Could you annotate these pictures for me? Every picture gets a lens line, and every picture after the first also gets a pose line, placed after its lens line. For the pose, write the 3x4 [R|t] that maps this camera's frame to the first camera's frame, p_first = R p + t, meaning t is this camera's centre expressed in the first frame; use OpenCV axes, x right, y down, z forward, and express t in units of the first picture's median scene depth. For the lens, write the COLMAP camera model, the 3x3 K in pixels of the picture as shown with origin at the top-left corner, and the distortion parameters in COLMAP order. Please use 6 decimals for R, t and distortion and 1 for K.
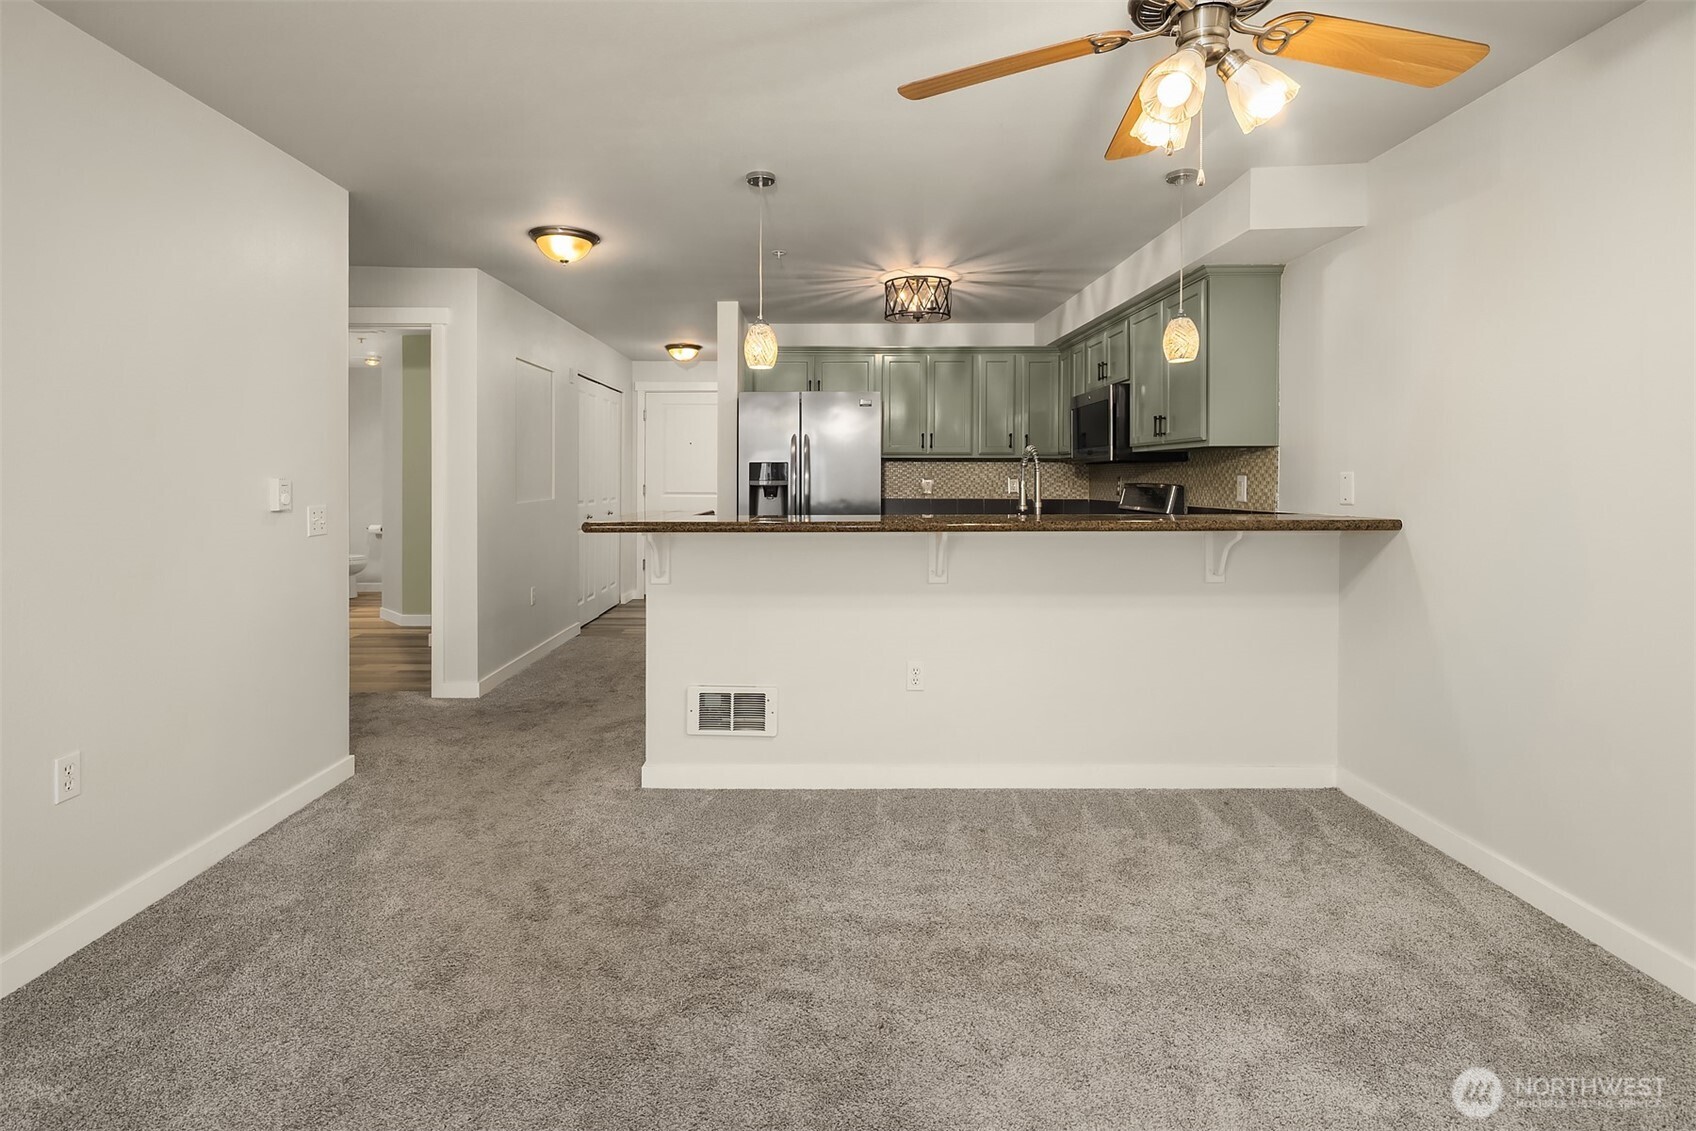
lens RADIAL K [[839.4, 0, 814.4], [0, 839.4, 484.4], [0, 0, 1]] dist [0.010107, -0.007360]
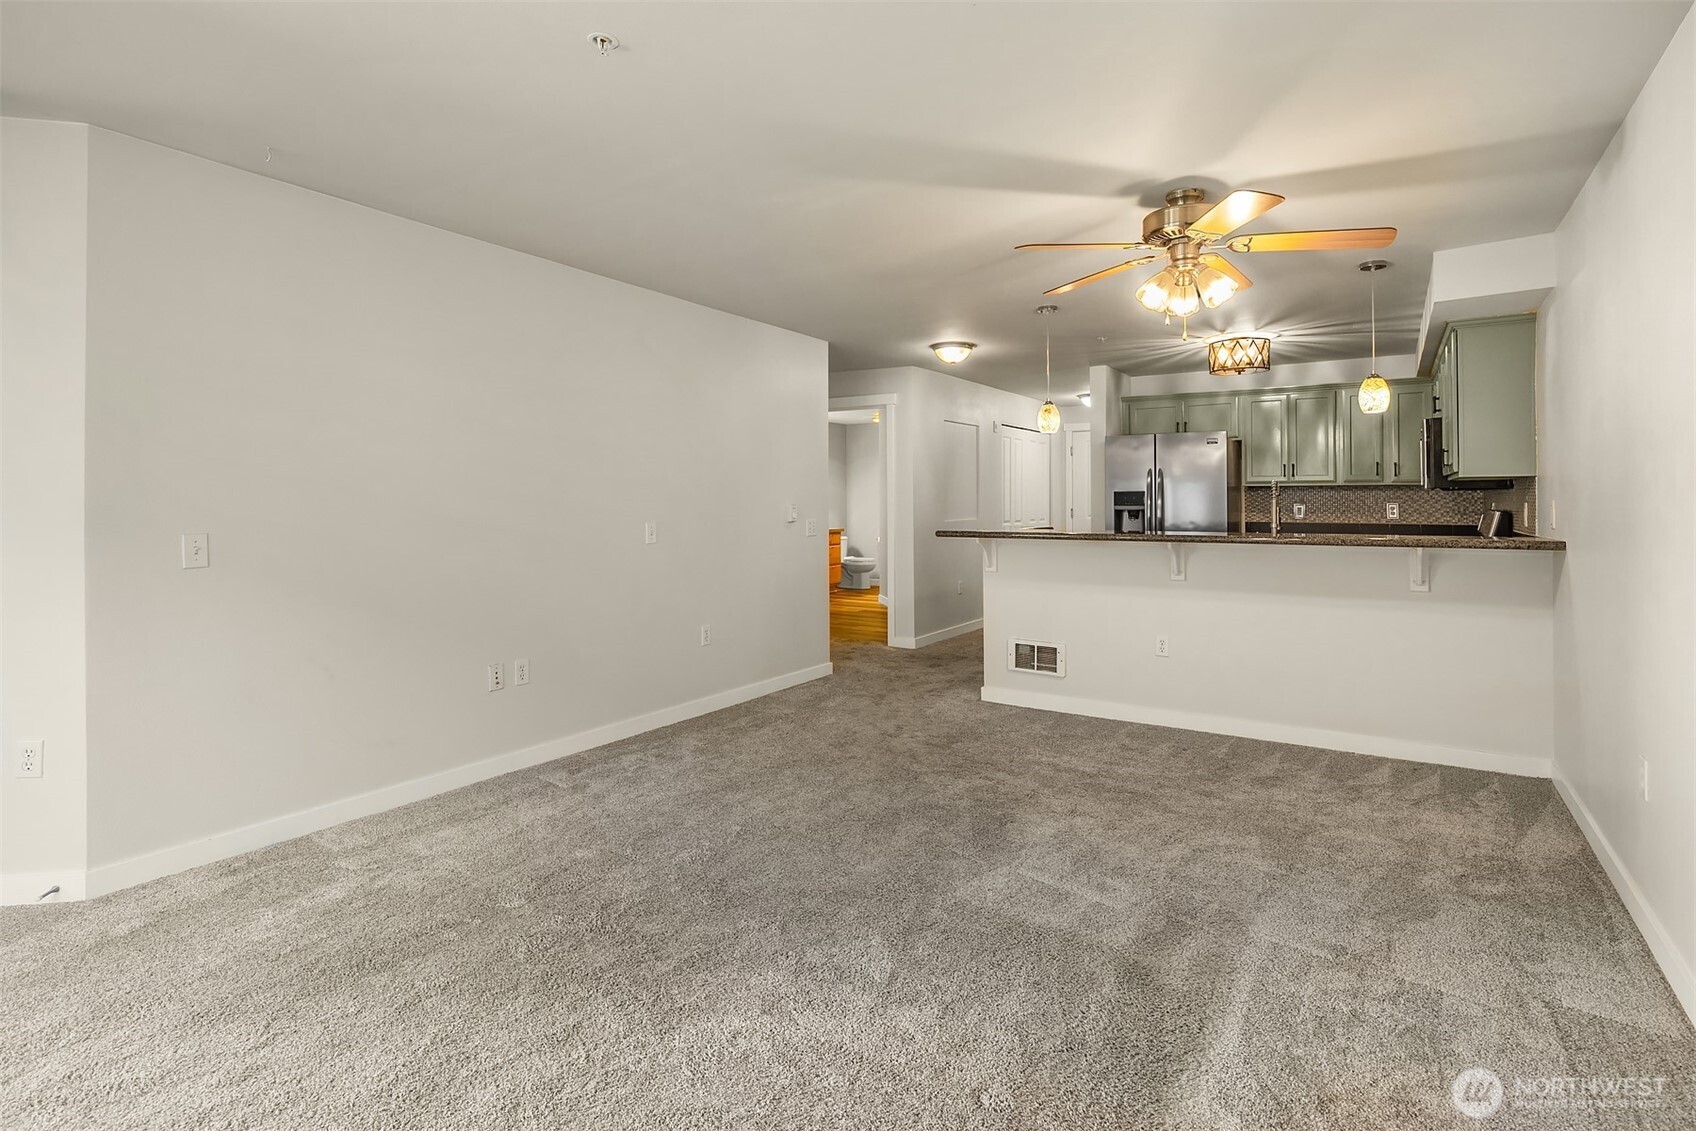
lens RADIAL K [[839.4, 0, 841.2], [0, 839.4, 509.5], [0, 0, 1]] dist [0.010107, -0.007360]
pose [[0.837652, 0.004525, -0.546186, 0.403233], [-0.003200, 0.999989, 0.003377, -0.002403], [0.546196, -0.001081, 0.837657, -0.432064]]
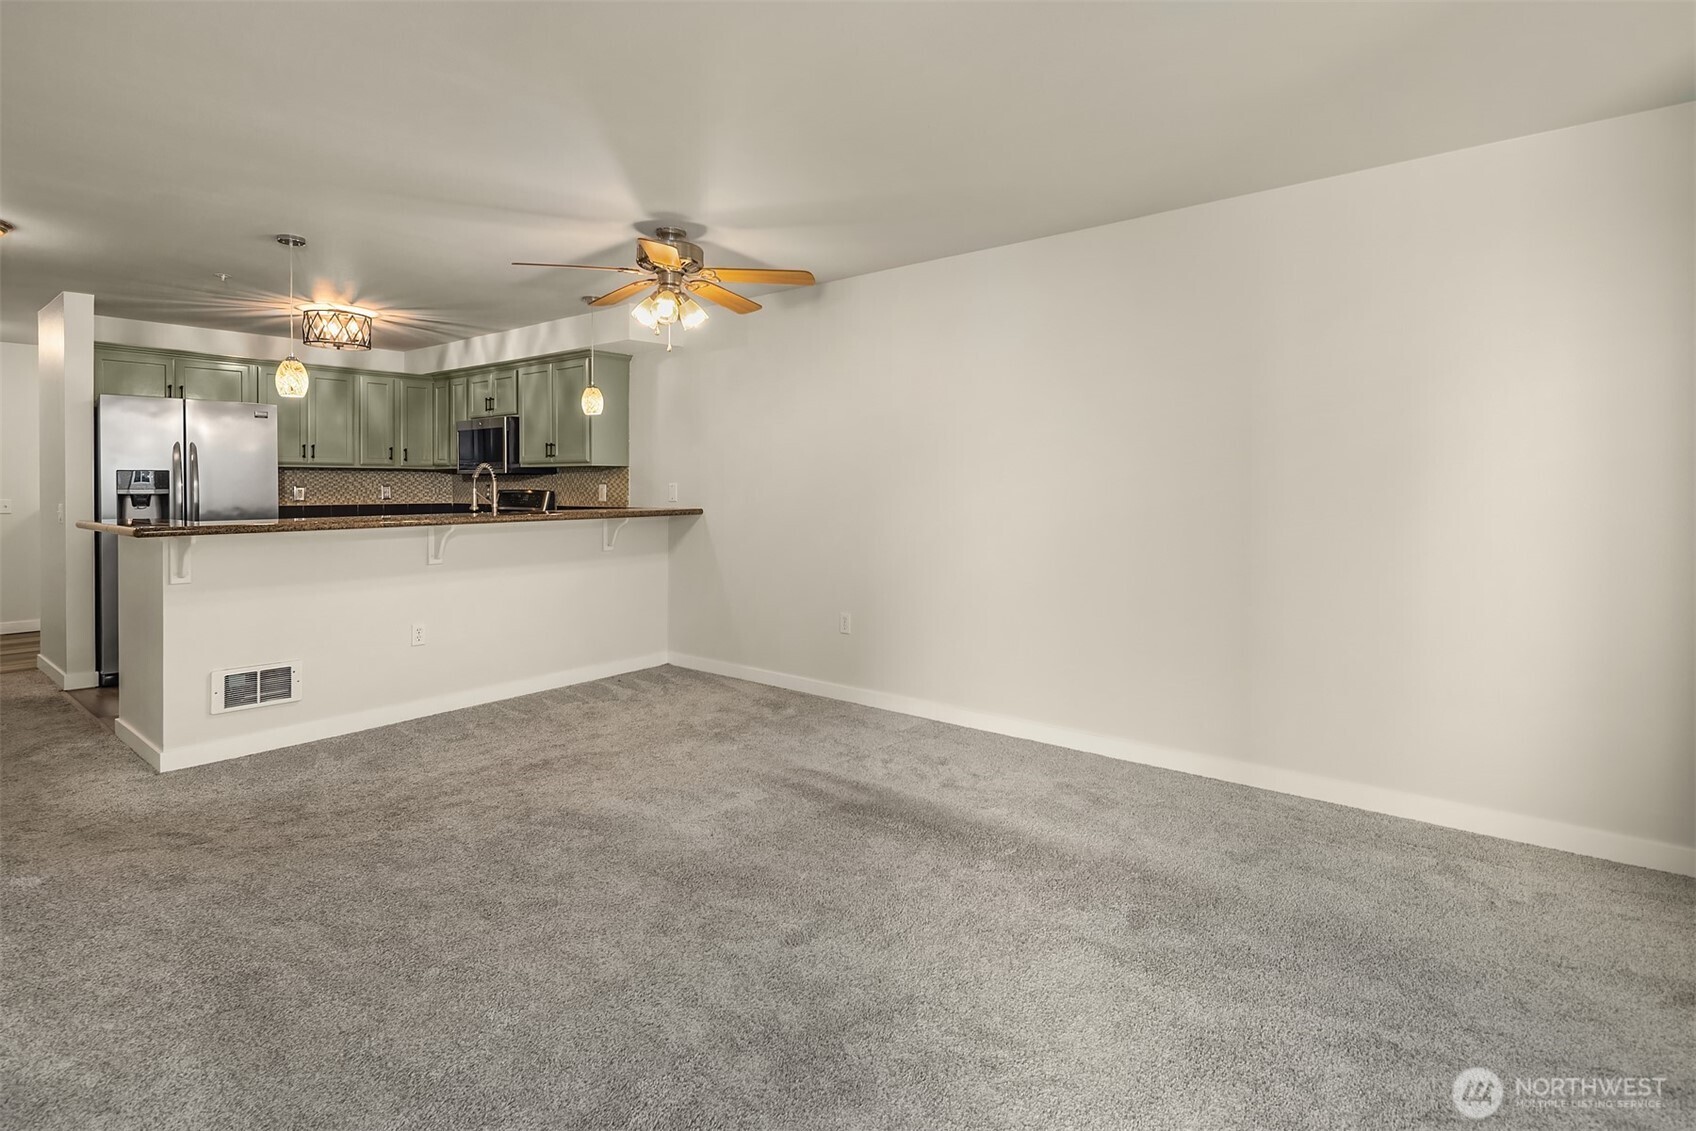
lens RADIAL K [[839.4, 0, 857.2], [0, 839.4, 509.1], [0, 0, 1]] dist [0.010107, -0.007360]
pose [[0.612534, -0.023179, 0.790105, -0.468388], [0.005622, 0.999672, 0.024969, -0.001504], [-0.790425, -0.010852, 0.612463, -0.345458]]
